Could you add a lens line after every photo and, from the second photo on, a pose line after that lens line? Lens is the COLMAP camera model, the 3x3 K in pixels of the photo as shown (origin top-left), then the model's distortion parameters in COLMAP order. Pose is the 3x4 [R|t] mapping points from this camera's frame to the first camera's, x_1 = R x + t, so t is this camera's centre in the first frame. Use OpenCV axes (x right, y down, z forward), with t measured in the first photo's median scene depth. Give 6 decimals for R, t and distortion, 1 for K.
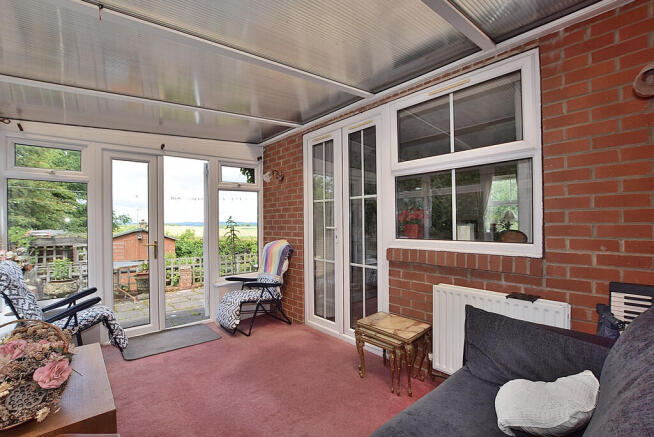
lens RADIAL K [[302.3, 0, 325.0], [0, 302.3, 221.2], [0, 0, 1]] dist [-0.014842, -0.000081]
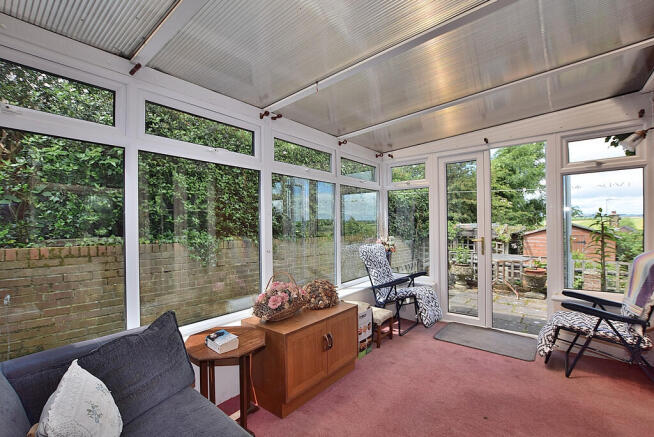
lens RADIAL K [[302.3, 0, 325.0], [0, 302.3, 221.2], [0, 0, 1]] dist [-0.014842, -0.000081]
pose [[0.179685, 0.005656, -0.983708, 0.324009], [0.019513, 0.999766, 0.009312, -0.005551], [0.983531, -0.020868, 0.179532, 0.302064]]
